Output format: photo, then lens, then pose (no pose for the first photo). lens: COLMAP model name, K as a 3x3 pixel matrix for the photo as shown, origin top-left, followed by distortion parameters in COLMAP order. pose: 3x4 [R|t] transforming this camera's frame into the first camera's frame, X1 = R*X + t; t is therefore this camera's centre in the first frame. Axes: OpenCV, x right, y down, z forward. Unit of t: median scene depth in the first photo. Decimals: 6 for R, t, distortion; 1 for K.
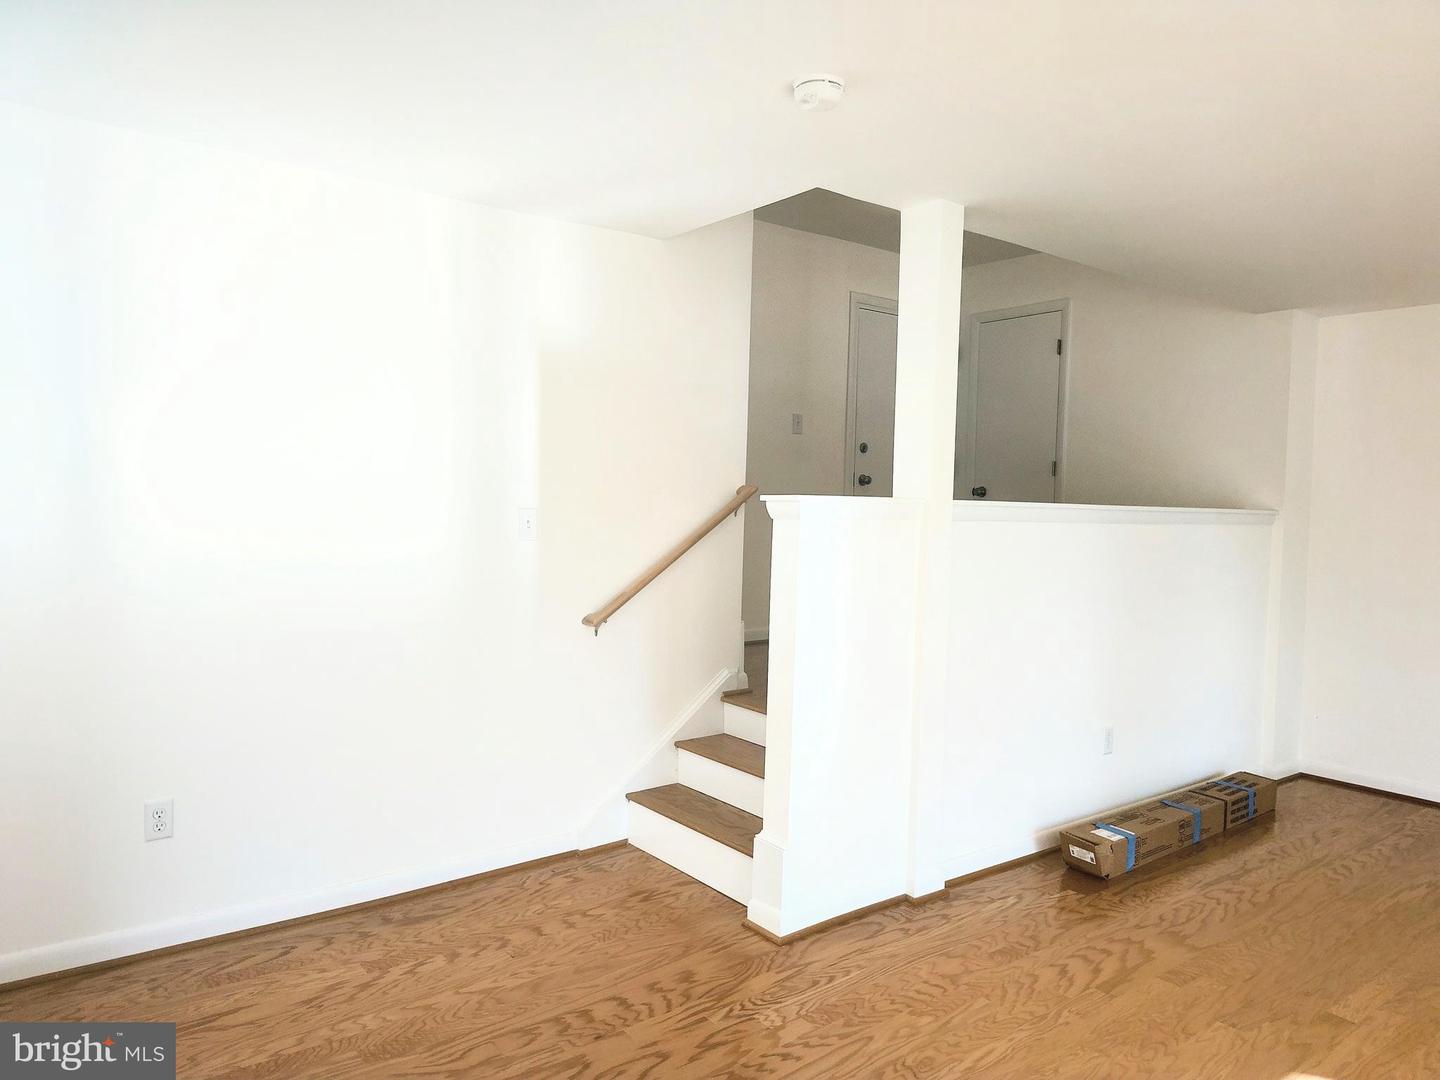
lens RADIAL K [[980.8, 0, 720.0], [0, 980.8, 540.0], [0, 0, 1]] dist [0.010627, -0.004704]
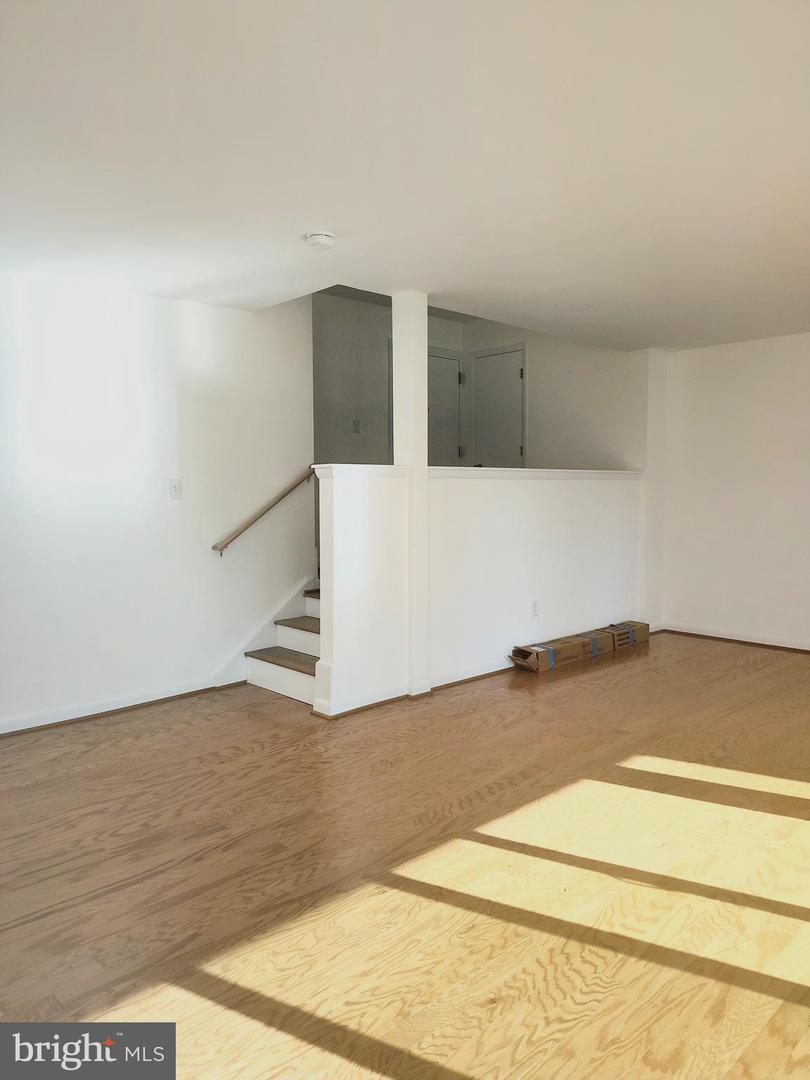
lens RADIAL K [[735.6, 0, 418.7], [0, 735.6, 536.7], [0, 0, 1]] dist [0.010627, -0.004704]
pose [[0.993622, -0.037581, 0.106313, 0.084537], [0.034870, 0.999020, 0.027245, 0.050636], [-0.107233, -0.023364, 0.993959, -0.298455]]
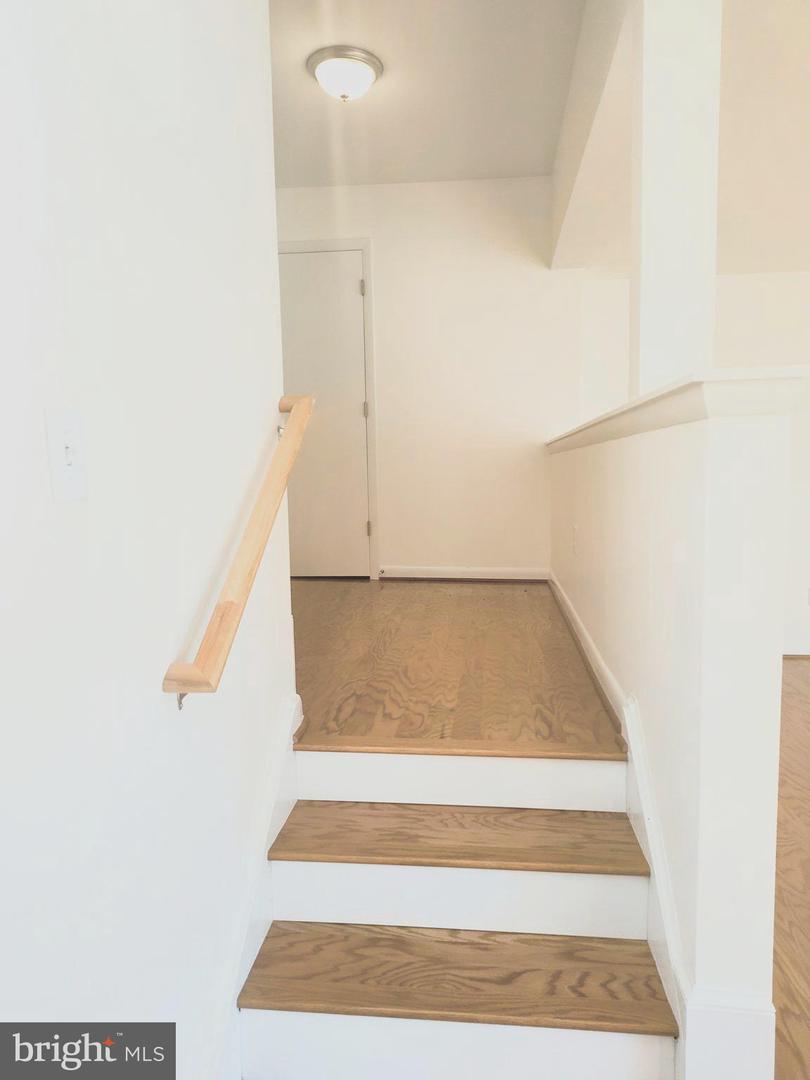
lens RADIAL K [[735.6, 0, 418.7], [0, 735.6, 536.7], [0, 0, 1]] dist [0.010627, -0.004704]
pose [[0.682664, -0.096826, 0.724289, -0.334345], [0.058751, 0.995246, 0.077674, 0.002420], [-0.728367, -0.010473, 0.685107, 0.813807]]
